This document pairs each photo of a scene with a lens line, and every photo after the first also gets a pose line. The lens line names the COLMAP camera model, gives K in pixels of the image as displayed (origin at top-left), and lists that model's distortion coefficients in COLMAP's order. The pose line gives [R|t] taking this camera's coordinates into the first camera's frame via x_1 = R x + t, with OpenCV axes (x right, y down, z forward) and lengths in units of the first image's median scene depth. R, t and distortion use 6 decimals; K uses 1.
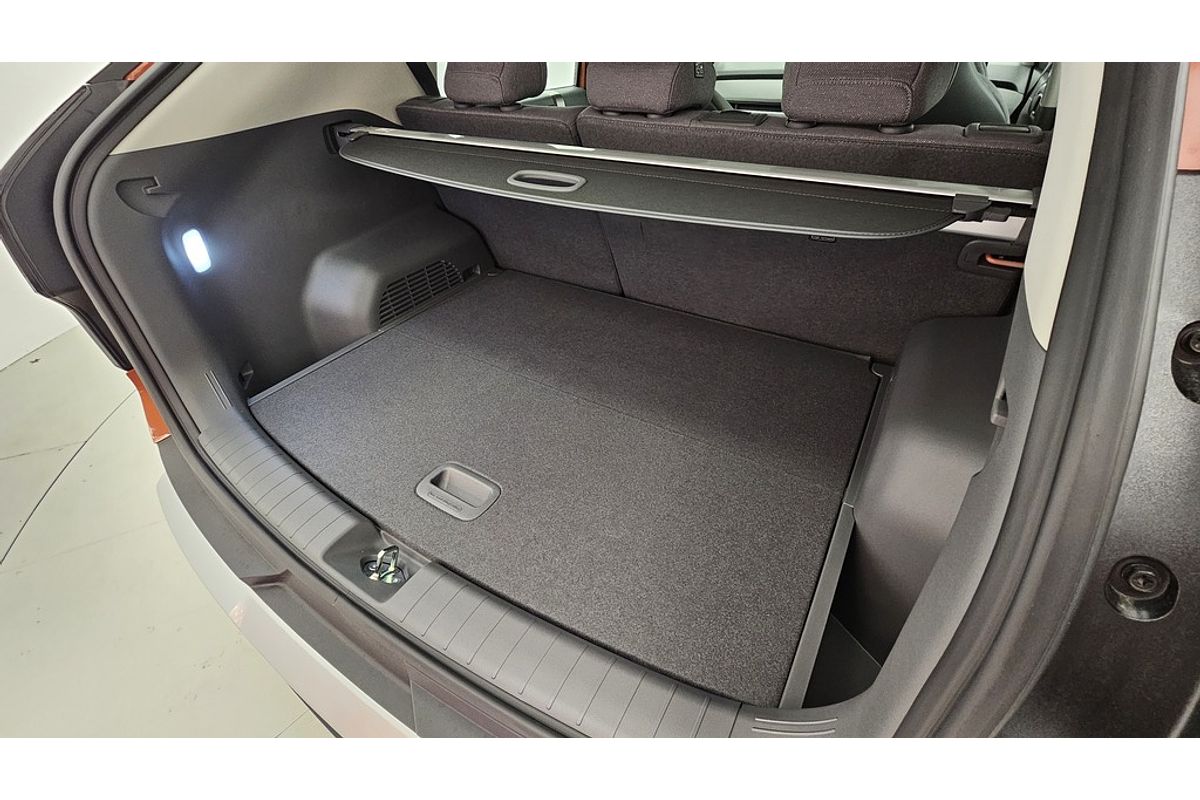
lens RADIAL K [[493.6, 0, 598.7], [0, 493.6, 398.6], [0, 0, 1]] dist [-0.004736, 0.000660]
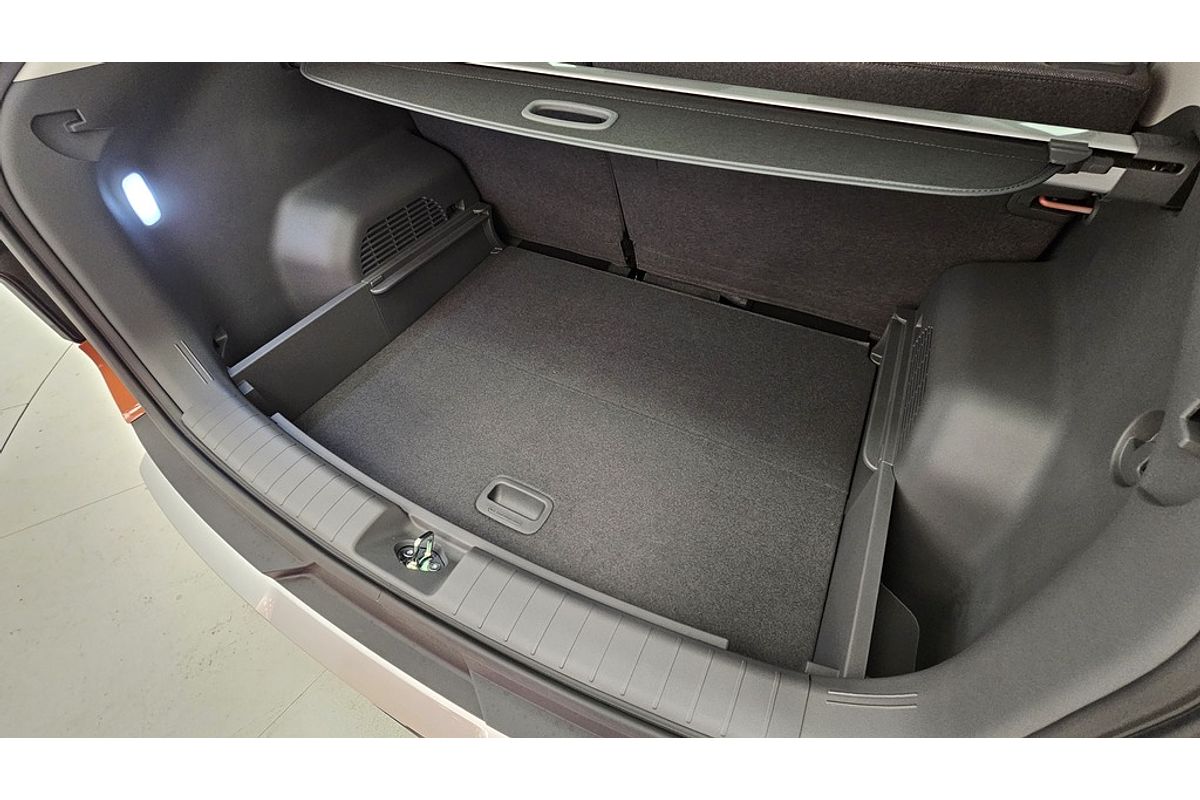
lens RADIAL K [[493.6, 0, 601.2], [0, 493.6, 399.8], [0, 0, 1]] dist [-0.004736, 0.000660]
pose [[0.996822, -0.043419, 0.066794, -0.115958], [0.032500, 0.987120, 0.156646, -0.075203], [-0.072735, -0.153978, 0.985394, 0.067741]]
